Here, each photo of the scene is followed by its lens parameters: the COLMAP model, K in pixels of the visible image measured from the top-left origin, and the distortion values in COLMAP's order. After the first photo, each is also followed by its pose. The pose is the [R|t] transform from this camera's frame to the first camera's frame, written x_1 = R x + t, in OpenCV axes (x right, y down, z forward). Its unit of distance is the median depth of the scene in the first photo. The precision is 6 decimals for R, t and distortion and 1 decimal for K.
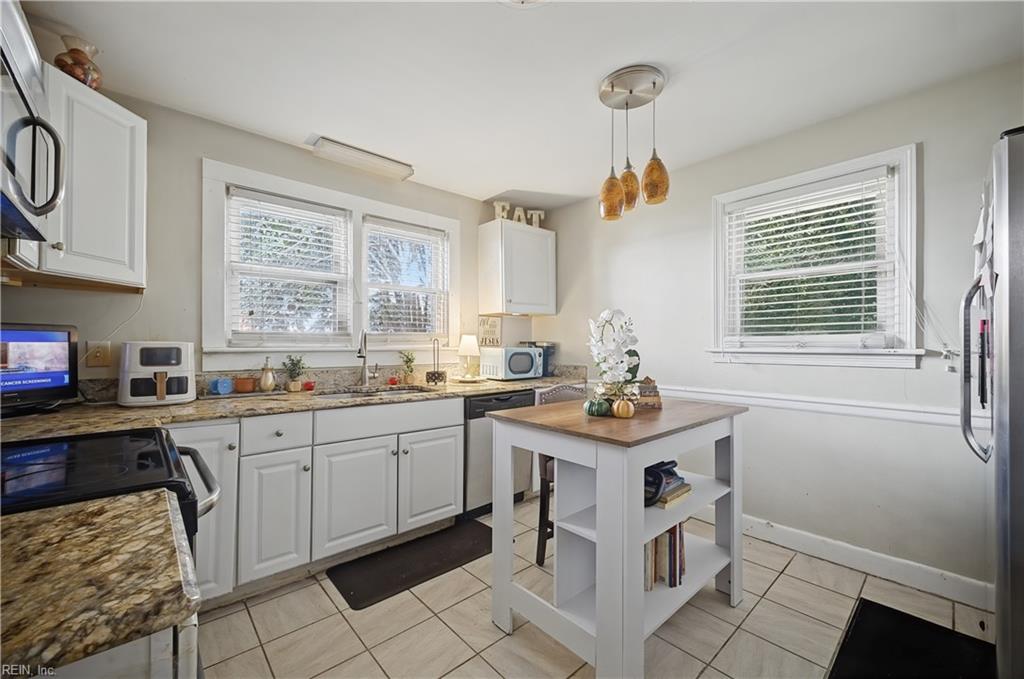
lens RADIAL K [[407.8, 0, 512.0], [0, 407.8, 339.5], [0, 0, 1]] dist [-0.001392, -0.000096]
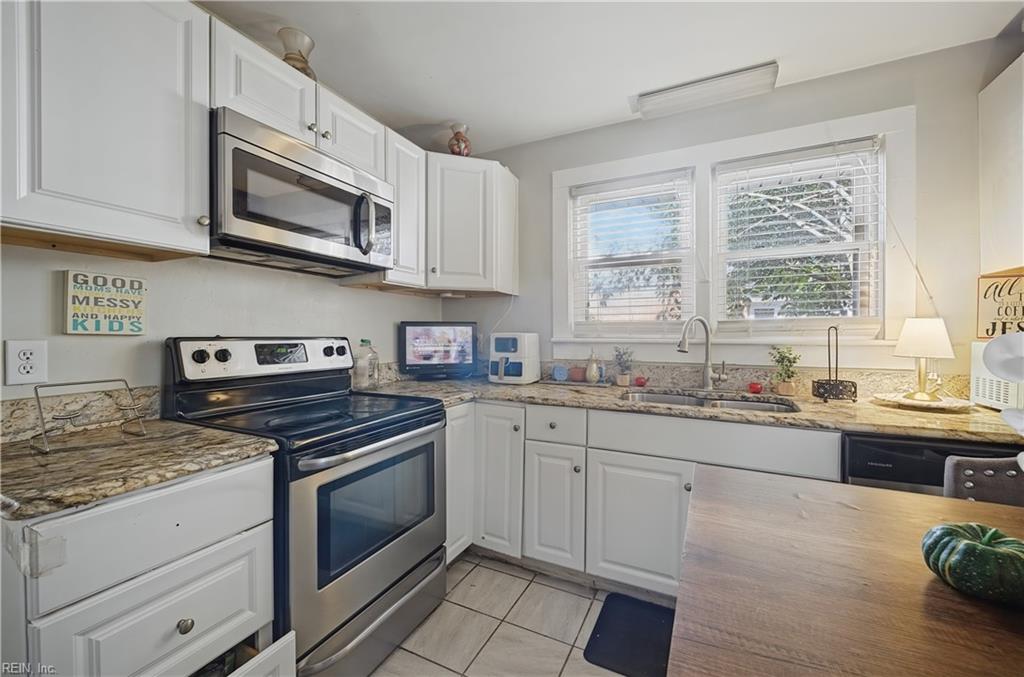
lens RADIAL K [[407.8, 0, 512.0], [0, 407.8, 338.5], [0, 0, 1]] dist [-0.001392, -0.000096]
pose [[0.373730, 0.008428, -0.927499, 0.261314], [0.011506, 0.999840, 0.013722, 0.003774], [0.927466, -0.015801, 0.373573, 0.458821]]
